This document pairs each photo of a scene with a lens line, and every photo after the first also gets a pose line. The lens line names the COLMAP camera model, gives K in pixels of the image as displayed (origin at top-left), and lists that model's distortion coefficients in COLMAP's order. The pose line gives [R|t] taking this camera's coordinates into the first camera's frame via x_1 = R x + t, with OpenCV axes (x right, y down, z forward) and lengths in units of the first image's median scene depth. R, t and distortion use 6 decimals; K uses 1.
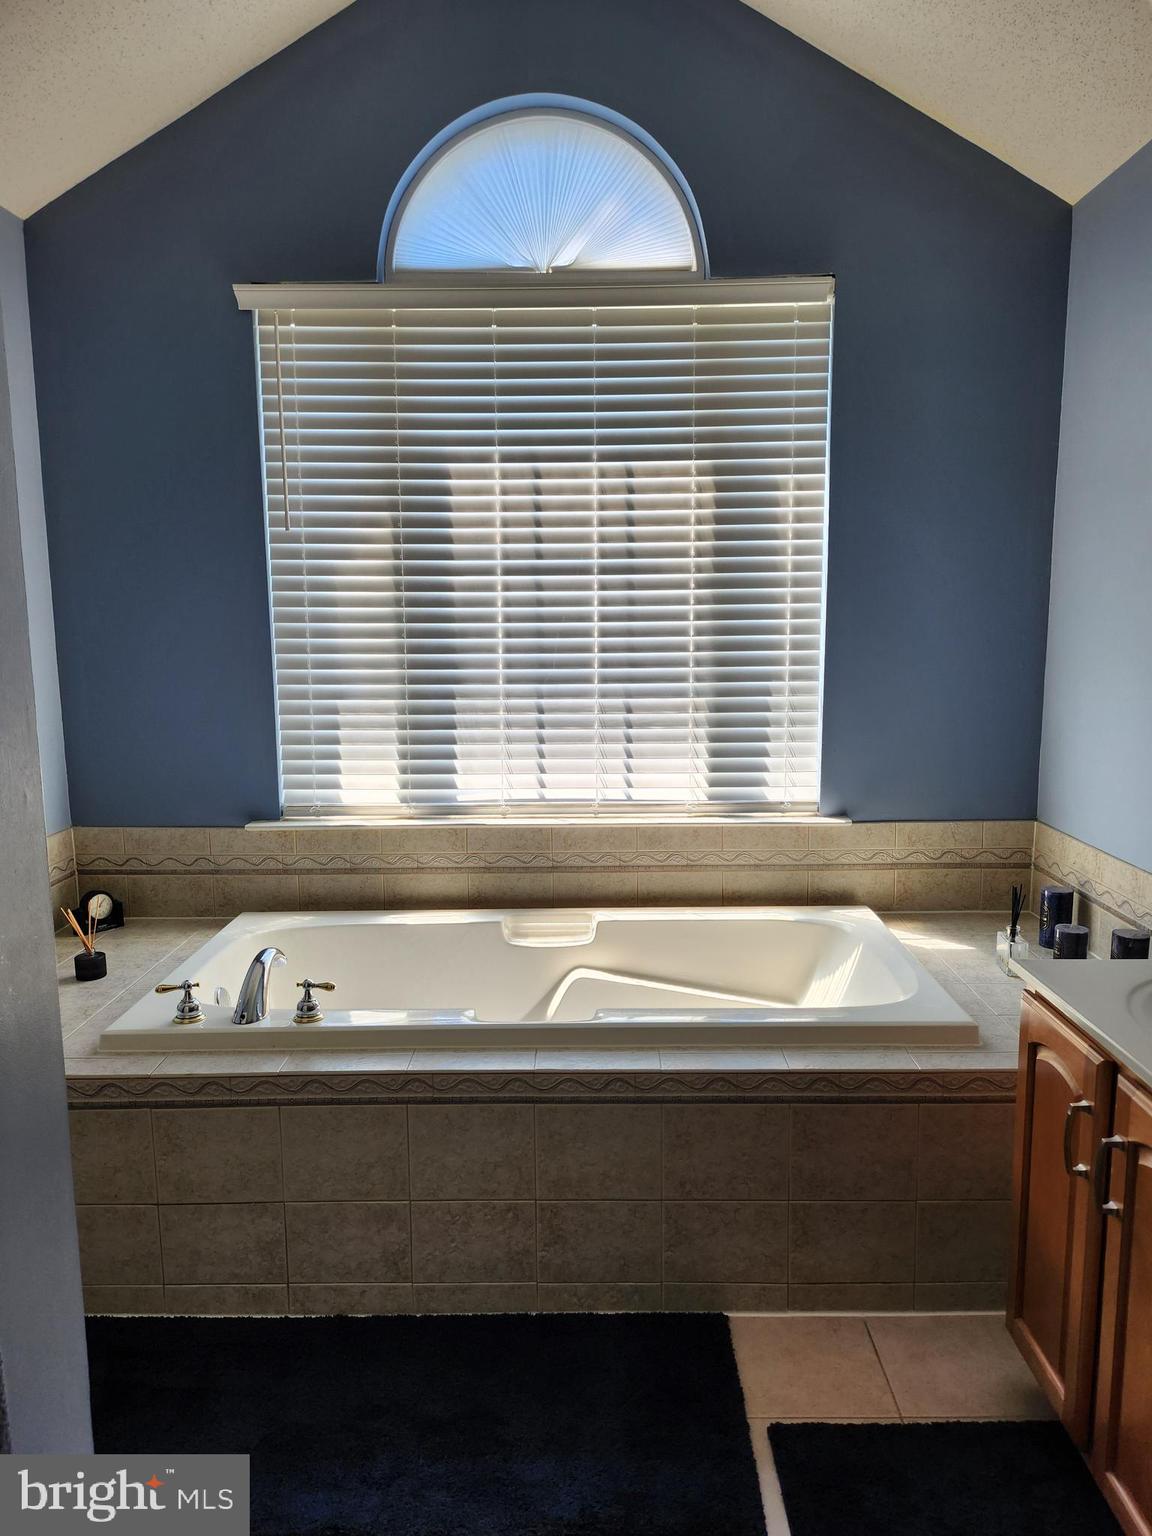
lens RADIAL K [[1088.5, 0, 573.5], [0, 1088.5, 774.3], [0, 0, 1]] dist [0.053870, -0.043714]
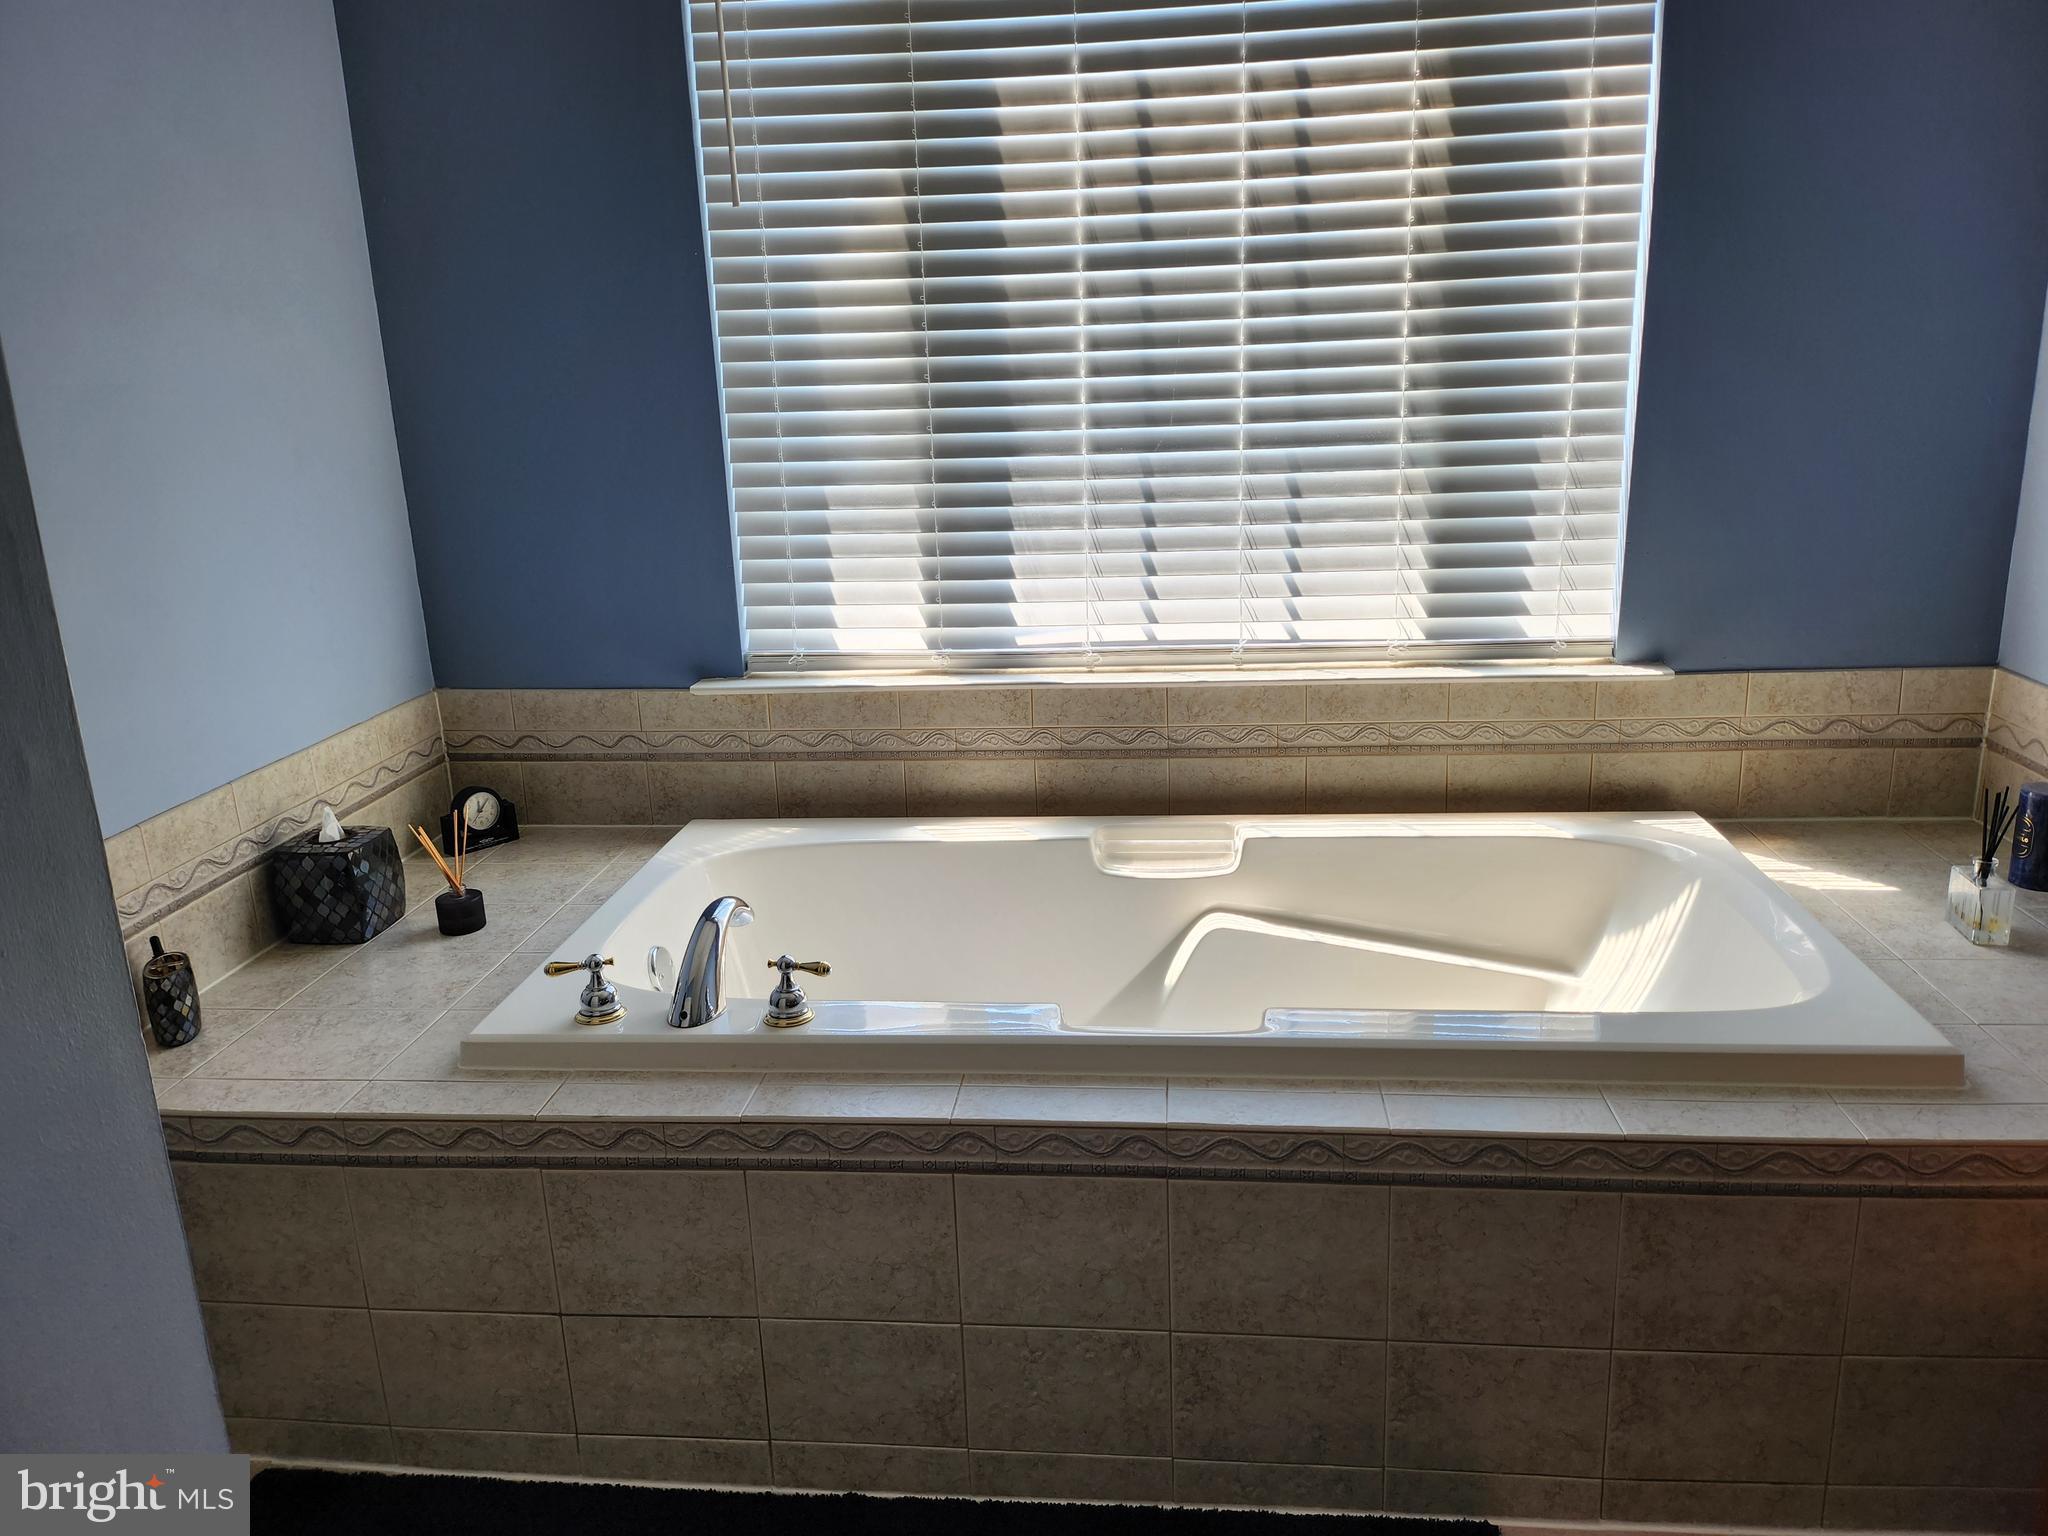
lens RADIAL K [[1451.3, 0, 1015.9], [0, 1451.3, 755.7], [0, 0, 1]] dist [0.053870, -0.043714]
pose [[0.995536, -0.003043, -0.094337, -0.029138], [0.014433, 0.992634, 0.120289, -0.013515], [0.093276, -0.121113, 0.988247, 0.169297]]
